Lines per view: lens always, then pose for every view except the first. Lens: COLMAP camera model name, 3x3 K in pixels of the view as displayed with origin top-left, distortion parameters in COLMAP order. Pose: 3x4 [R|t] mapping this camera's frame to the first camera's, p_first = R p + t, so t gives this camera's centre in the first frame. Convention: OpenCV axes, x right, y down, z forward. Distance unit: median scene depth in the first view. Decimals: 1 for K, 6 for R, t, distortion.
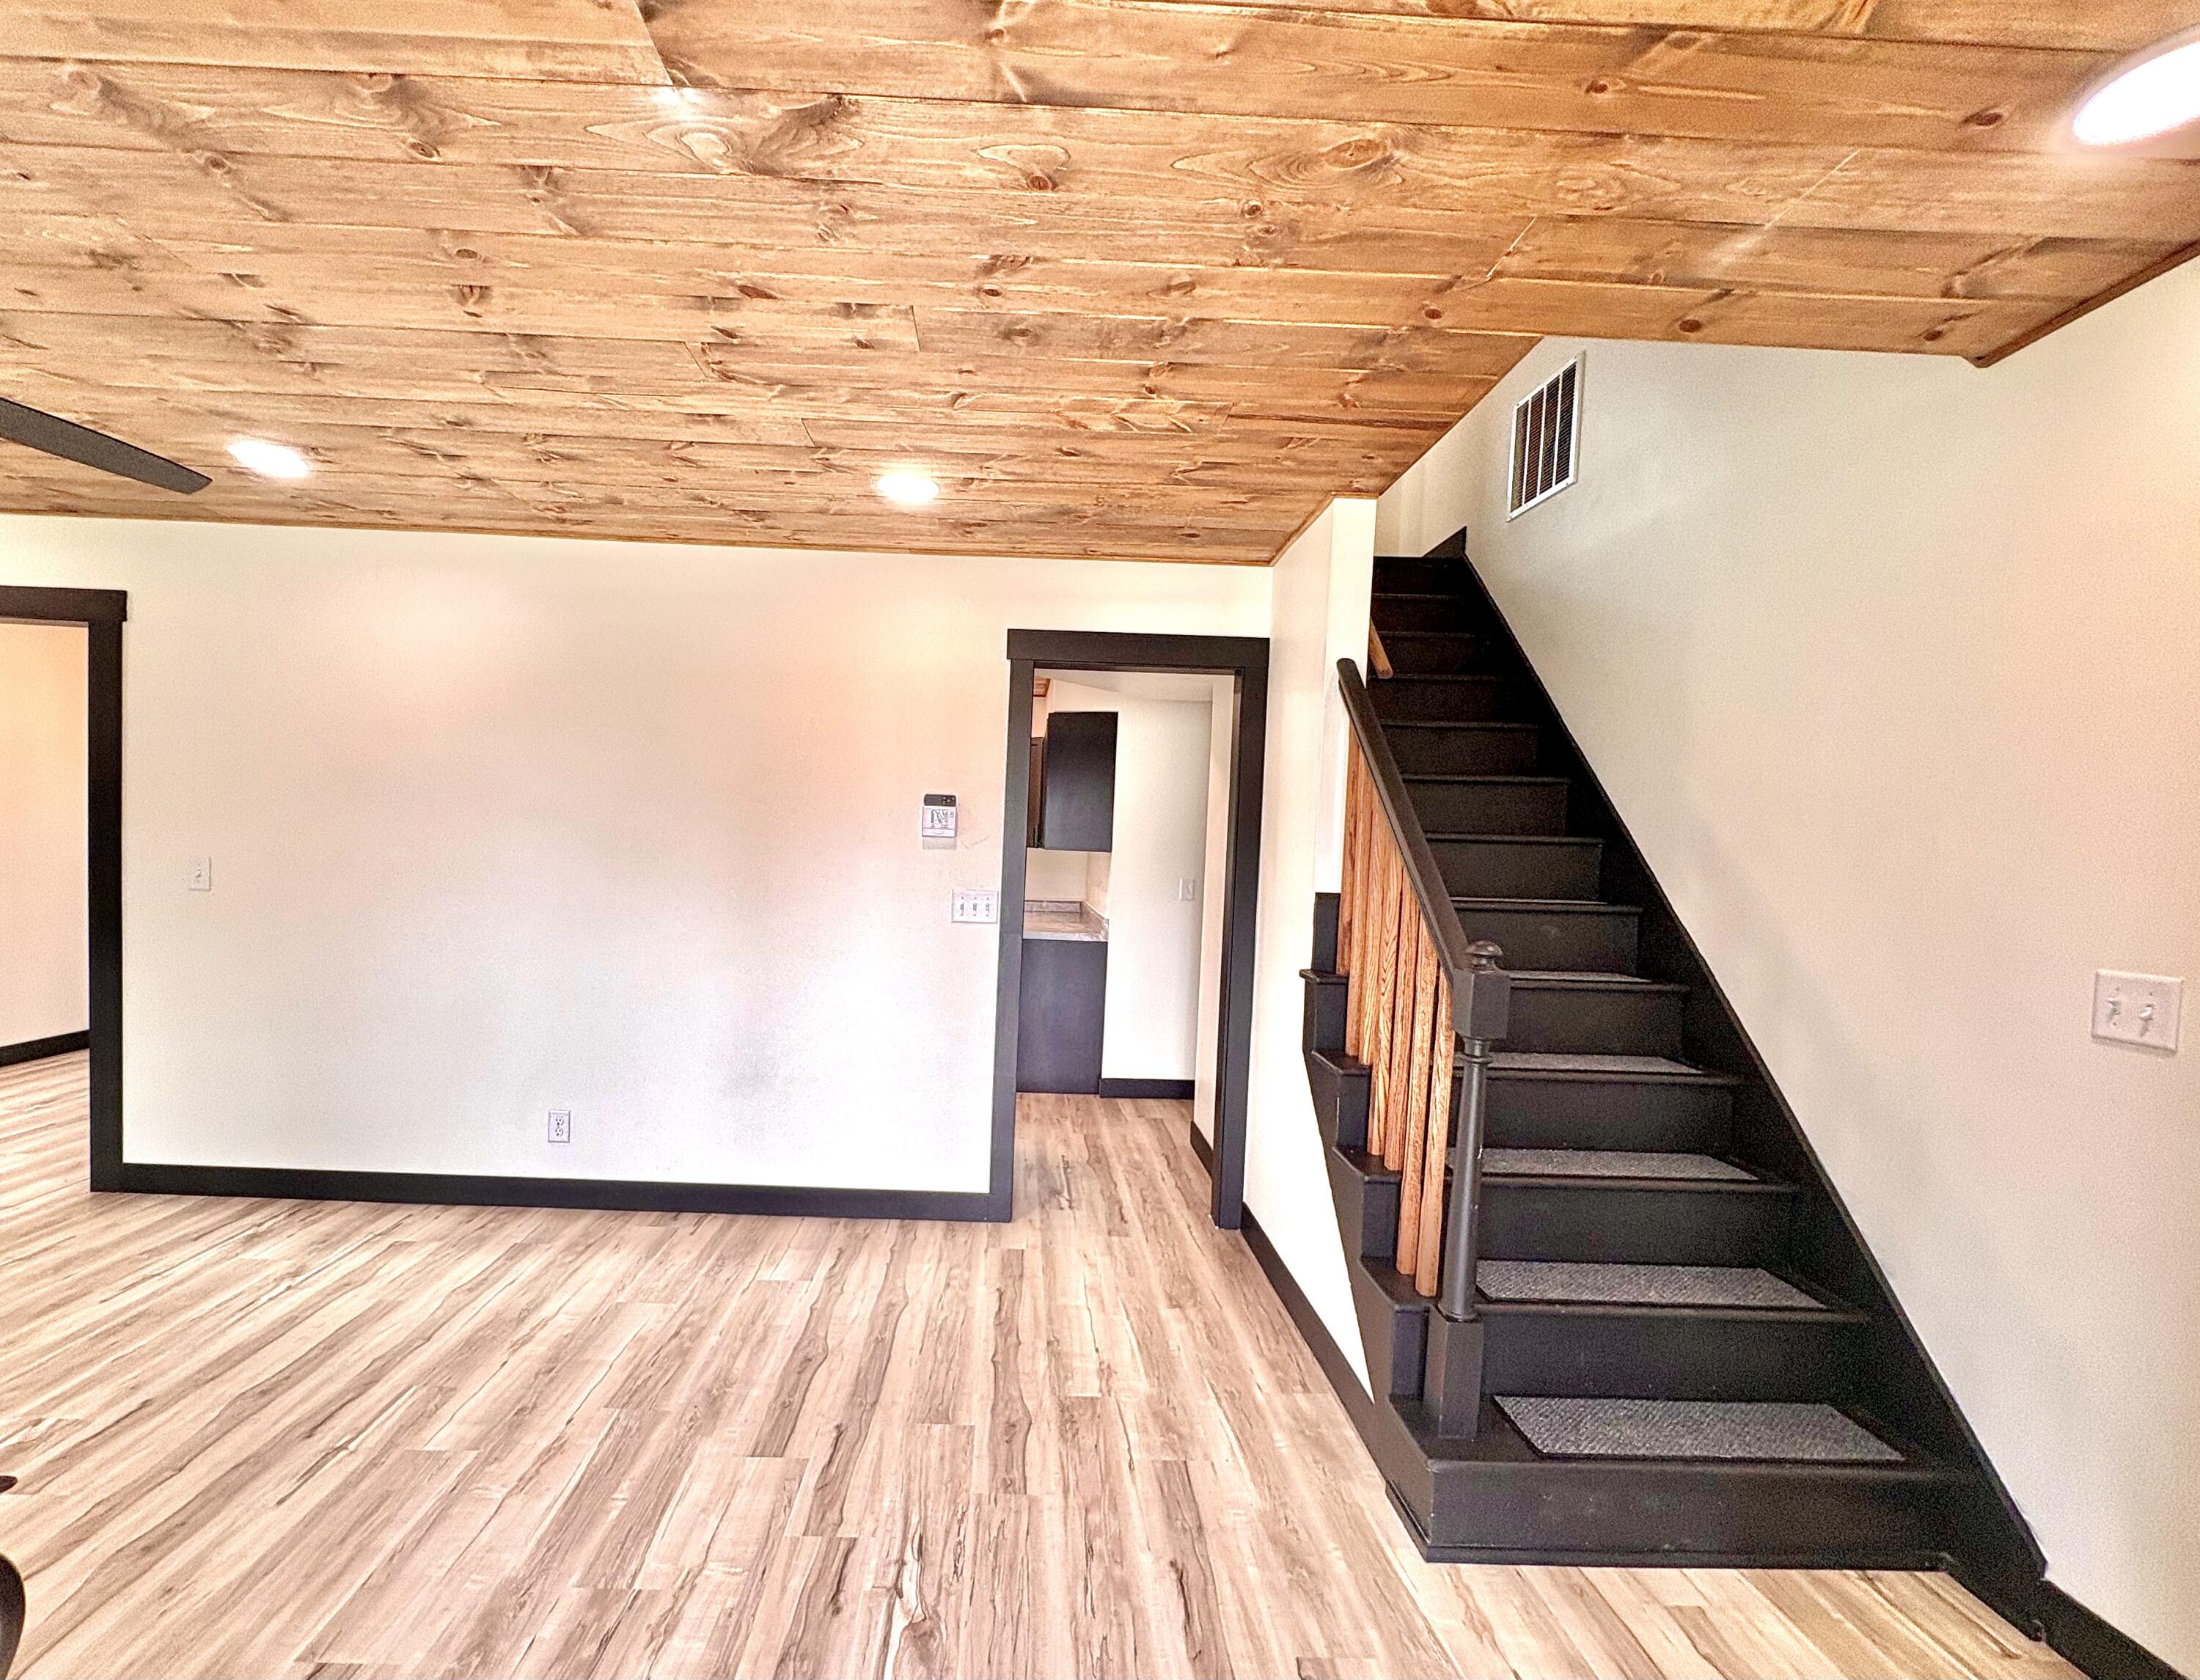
lens RADIAL K [[934.0, 0, 1026.5], [0, 934.0, 879.6], [0, 0, 1]] dist [0.001817, -0.000049]
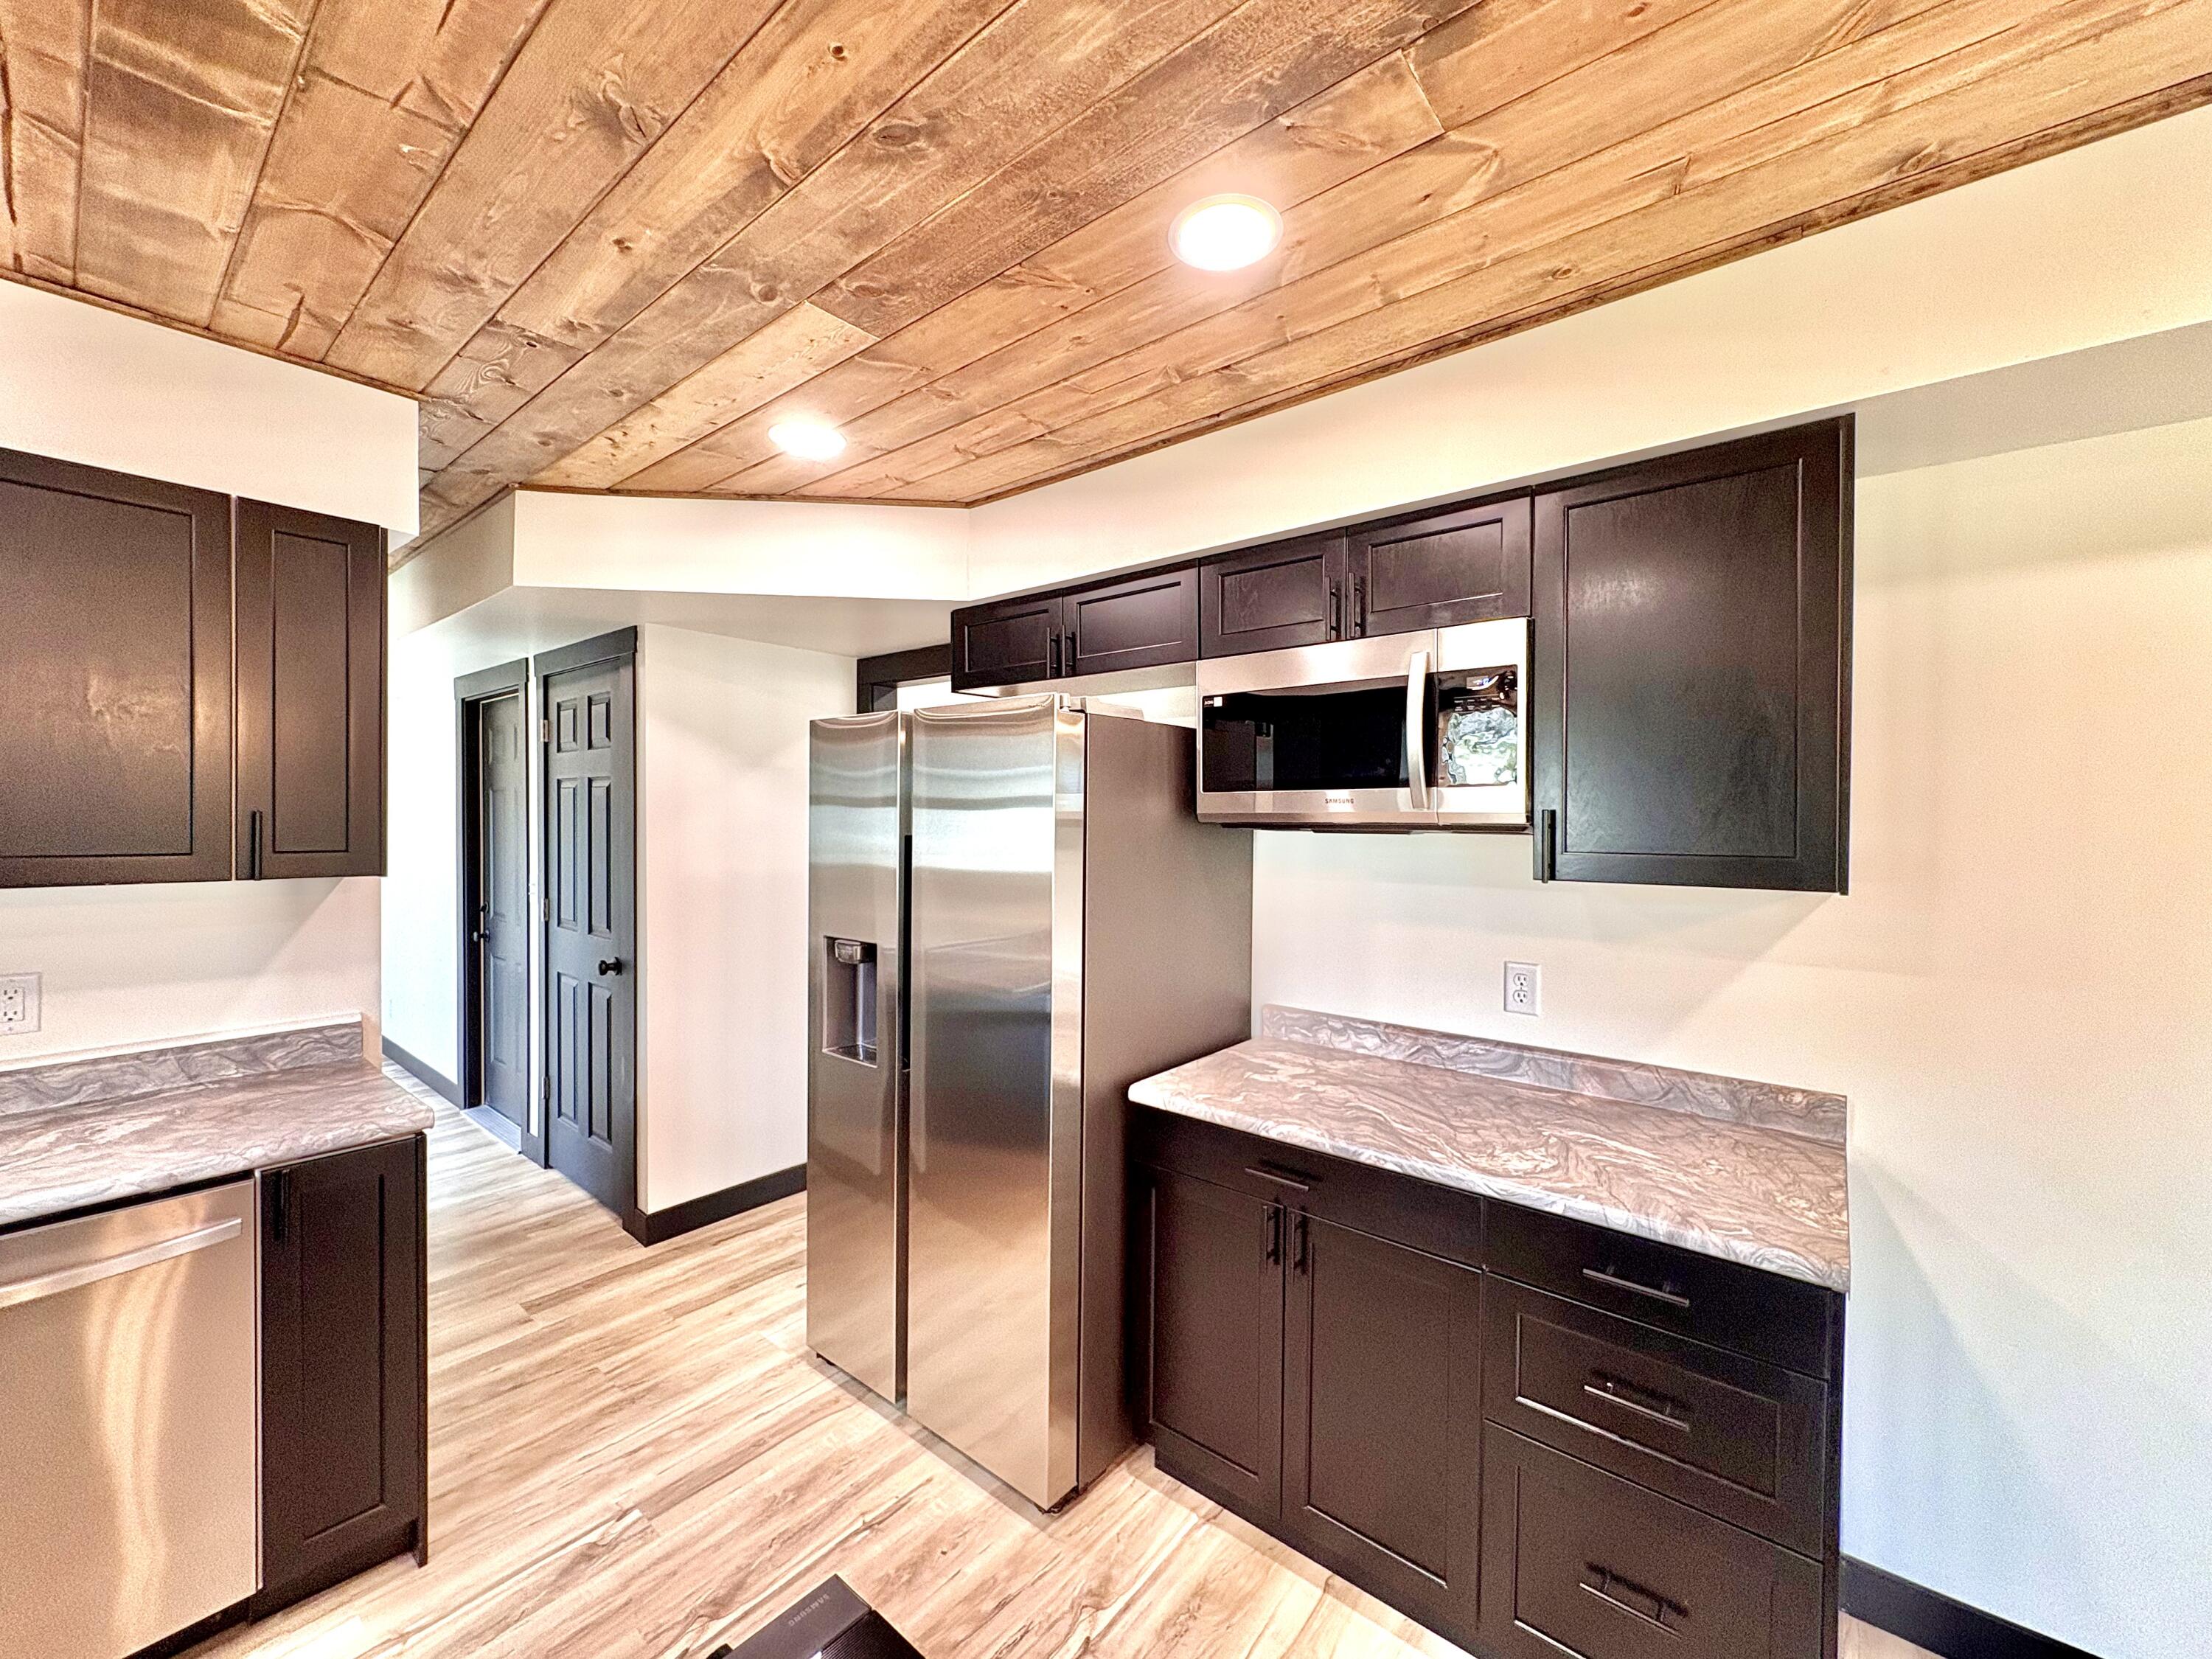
lens RADIAL K [[879.5, 0, 1105.3], [0, 879.5, 827.8], [0, 0, 1]] dist [0.000581, -0.000338]
pose [[-0.762383, -0.052918, 0.644959, -1.006062], [-0.013988, 0.997766, 0.065330, -0.181910], [-0.646975, 0.040784, -0.761420, 2.455855]]
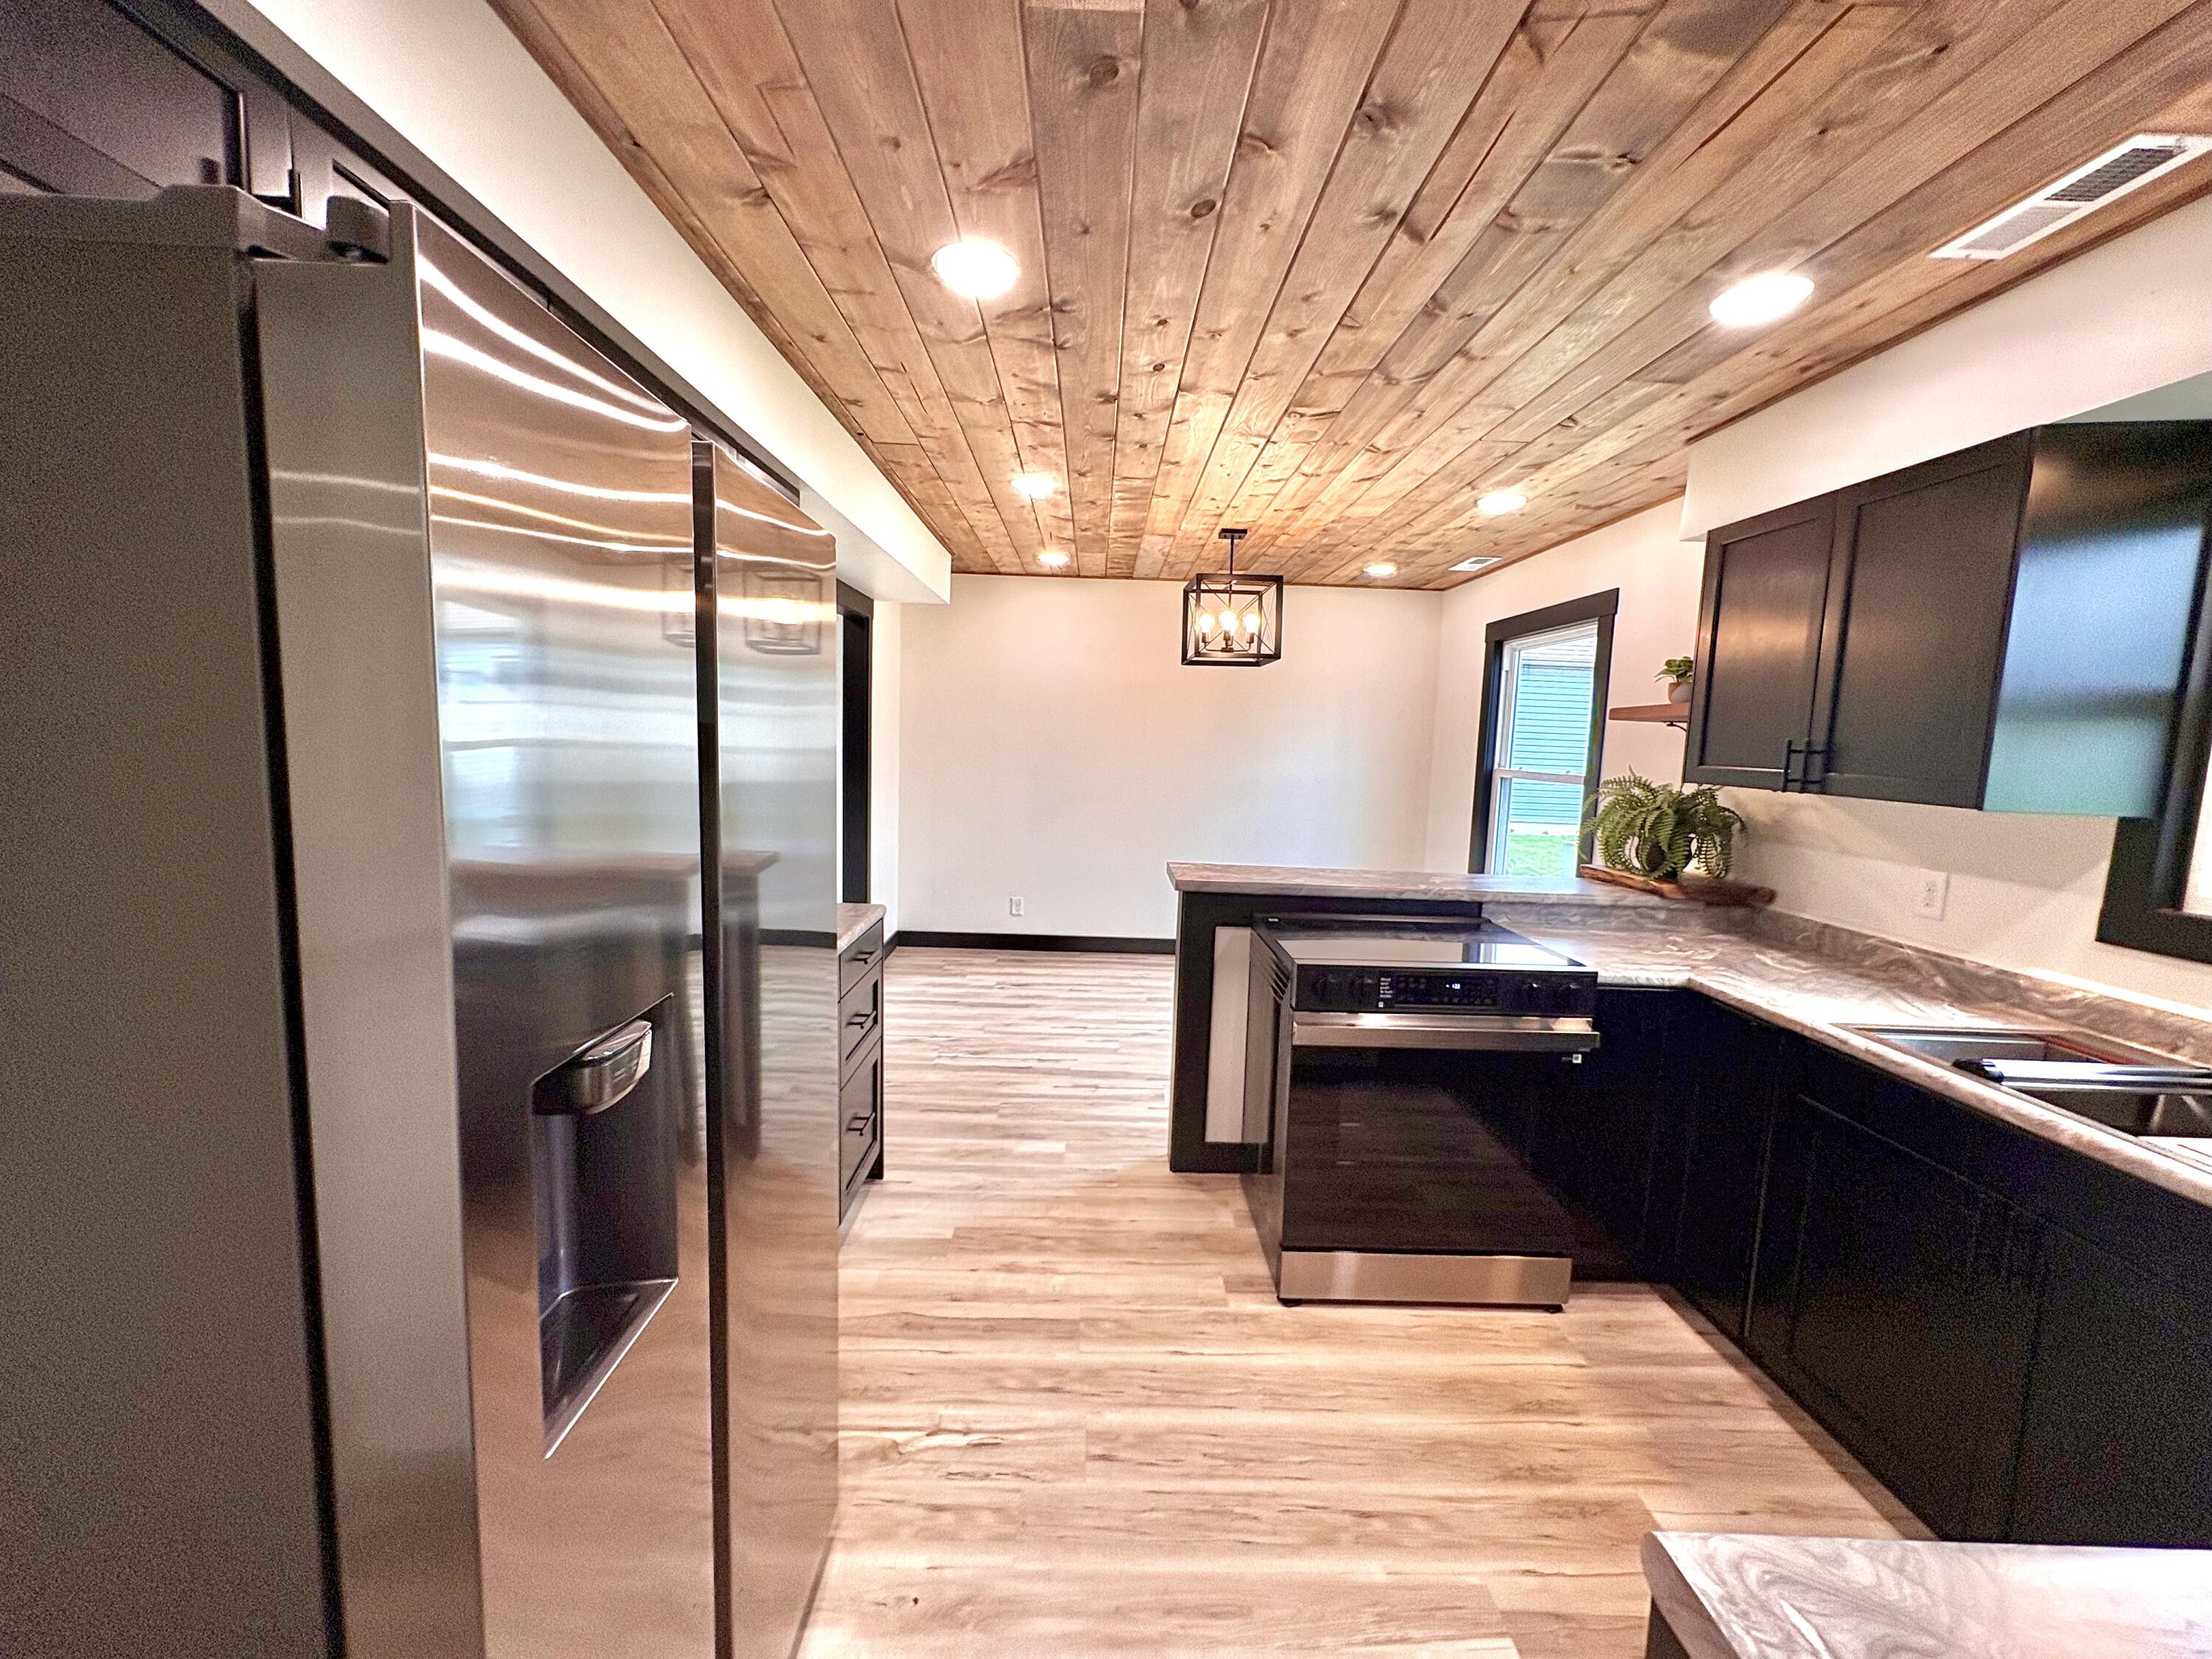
lens RADIAL K [[879.5, 0, 1106.2], [0, 879.5, 827.5], [0, 0, 1]] dist [0.000581, -0.000338]
pose [[0.001499, 0.067551, -0.997715, 0.177163], [-0.069465, 0.995313, 0.067284, -0.102749], [0.997583, 0.069205, 0.006185, 2.075833]]
